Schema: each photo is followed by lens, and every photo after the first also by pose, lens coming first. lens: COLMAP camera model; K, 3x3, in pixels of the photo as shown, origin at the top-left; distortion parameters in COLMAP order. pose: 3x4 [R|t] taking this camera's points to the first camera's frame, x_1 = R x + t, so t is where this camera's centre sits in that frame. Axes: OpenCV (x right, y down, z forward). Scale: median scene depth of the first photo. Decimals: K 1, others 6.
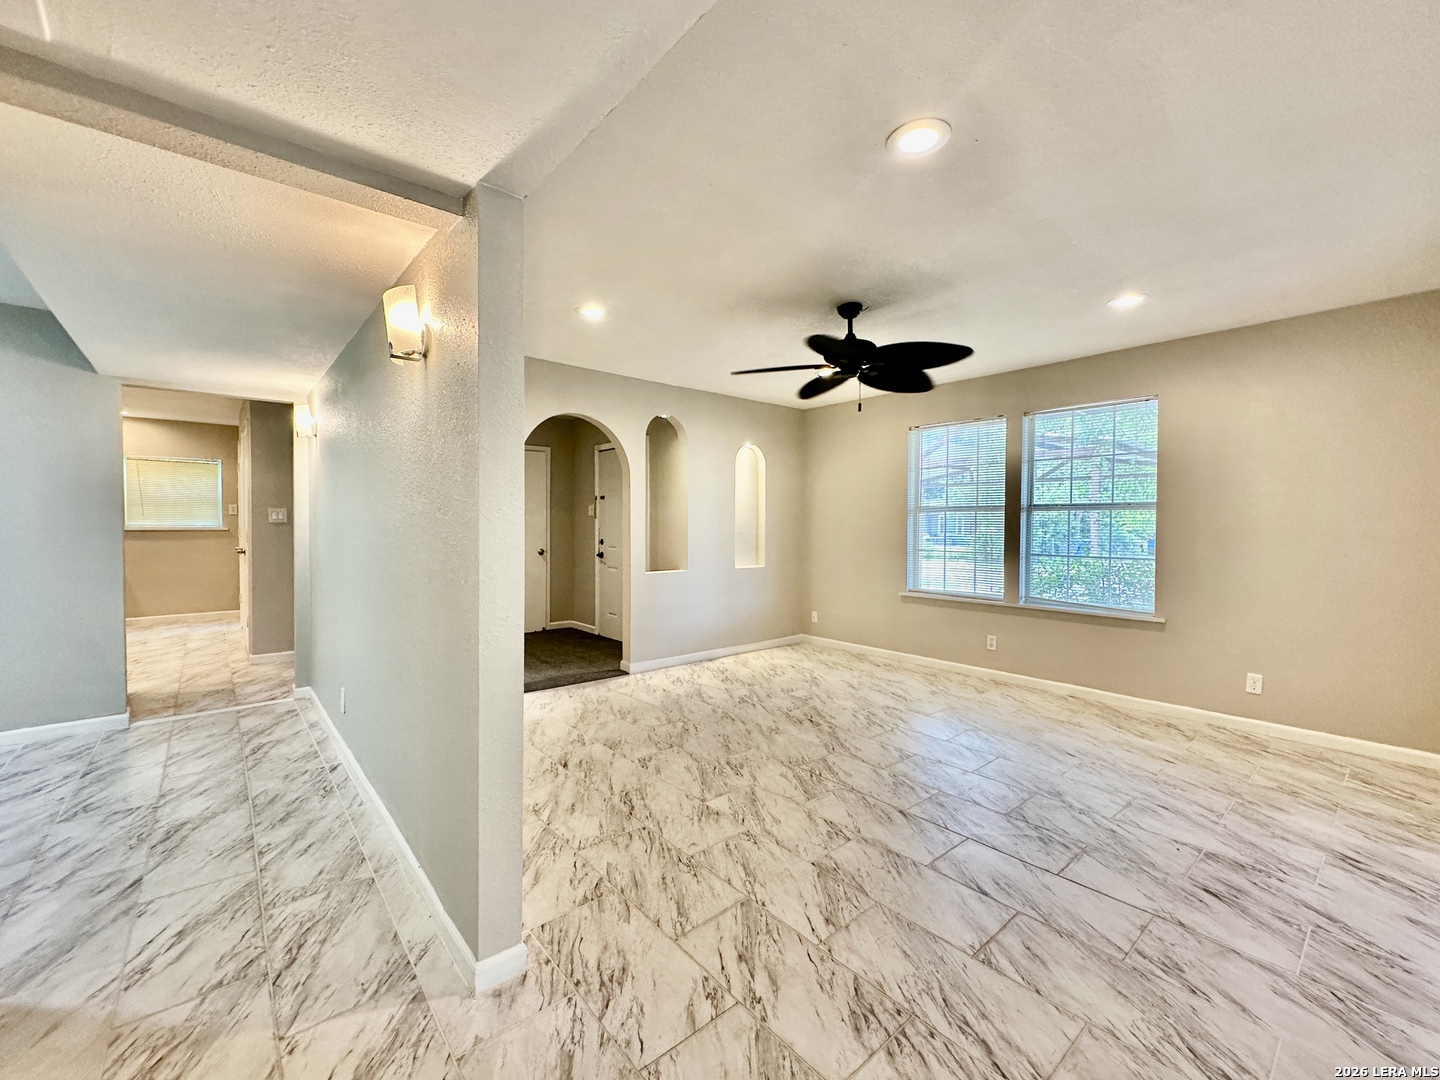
lens RADIAL K [[577.0, 0, 688.1], [0, 577.0, 527.8], [0, 0, 1]] dist [-0.000770, 0.000356]
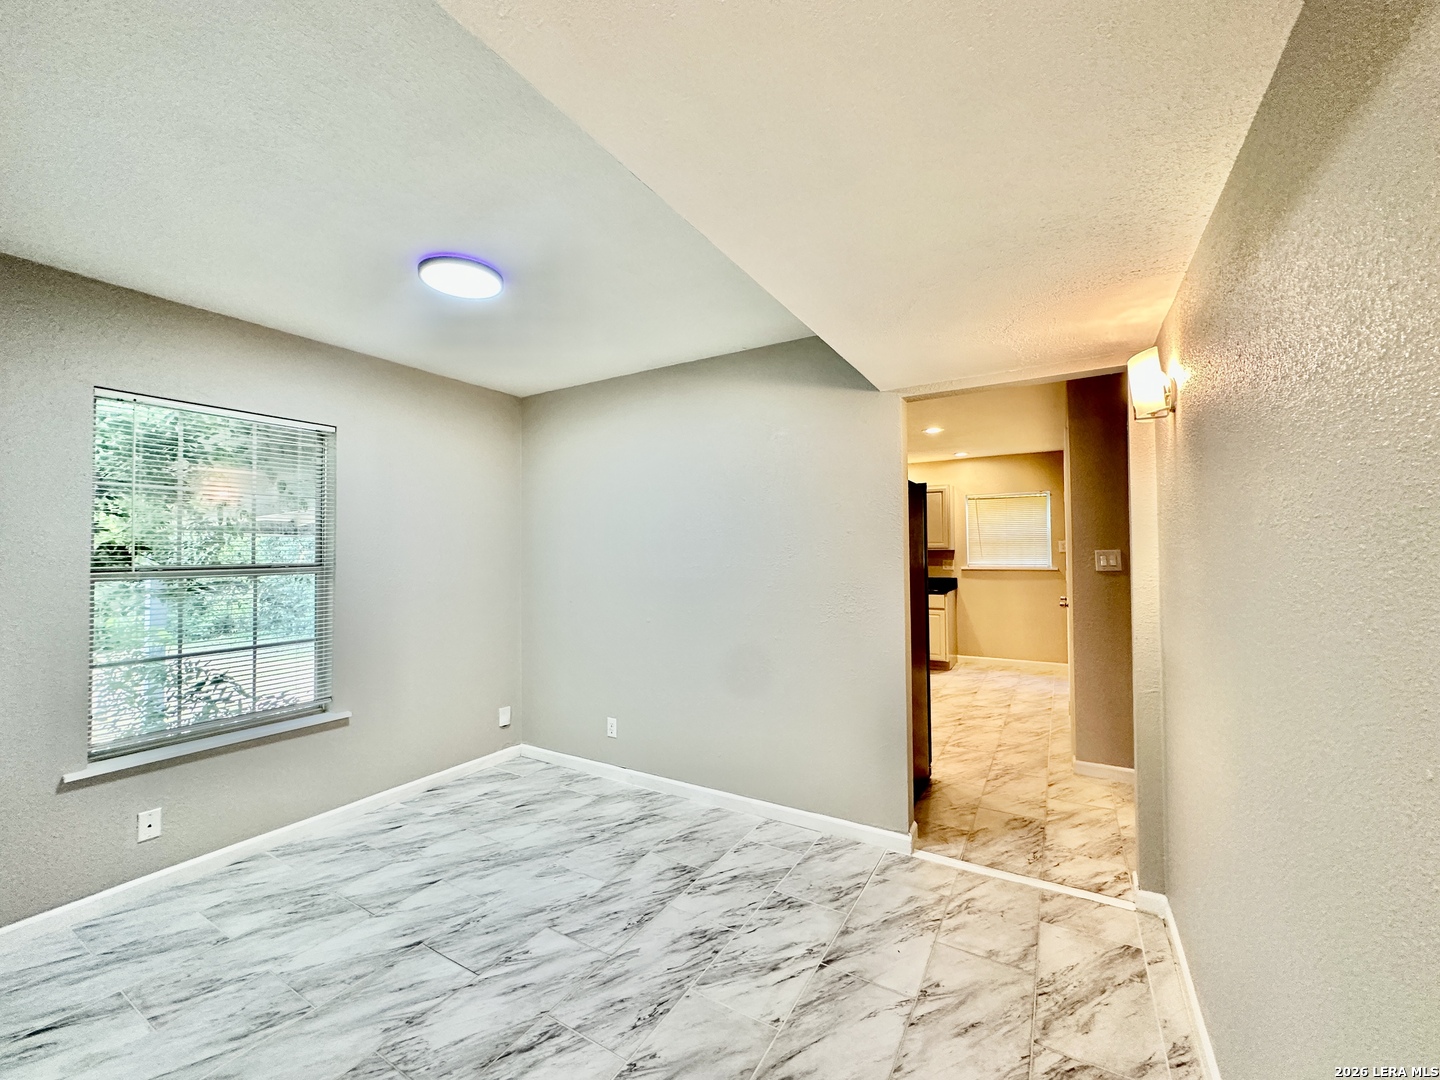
lens RADIAL K [[577.0, 0, 731.1], [0, 577.0, 537.8], [0, 0, 1]] dist [-0.000770, 0.000356]
pose [[0.352654, -0.024034, -0.935445, -0.434133], [-0.002270, 0.999645, -0.026539, -0.053623], [0.935751, 0.011482, 0.352475, 0.644867]]
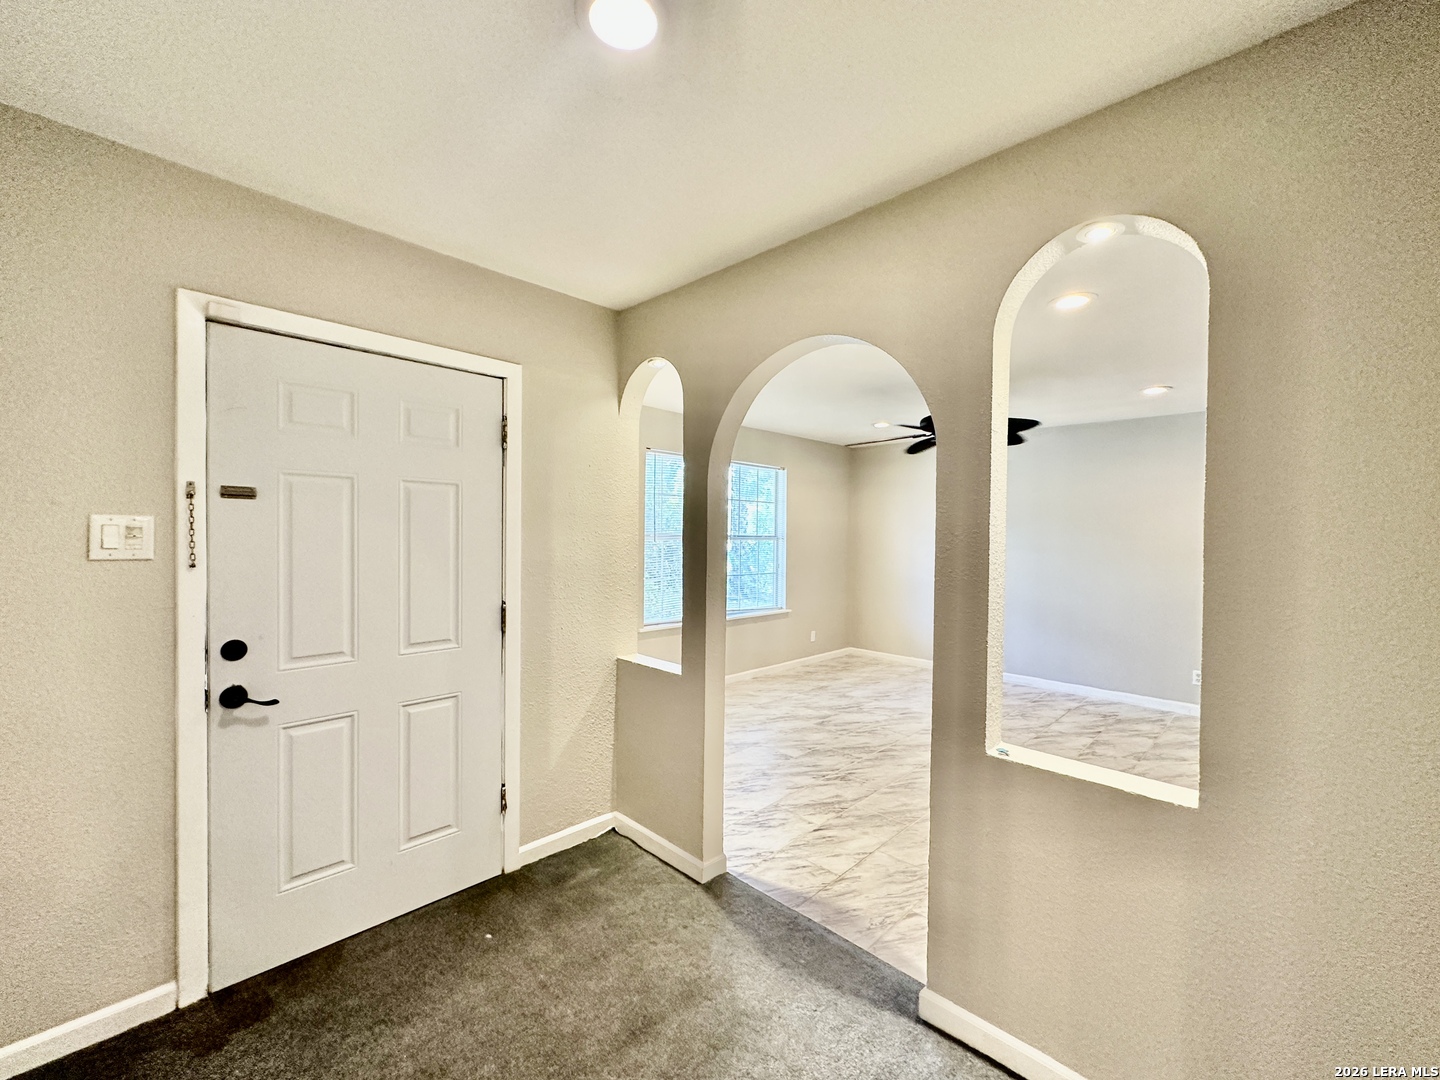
lens RADIAL K [[577.0, 0, 708.8], [0, 577.0, 536.3], [0, 0, 1]] dist [-0.000770, 0.000356]
pose [[-0.092115, -0.008809, 0.995709, -0.998861], [-0.003925, 0.999956, 0.008483, -0.090220], [-0.995741, -0.003127, -0.092146, 1.724001]]
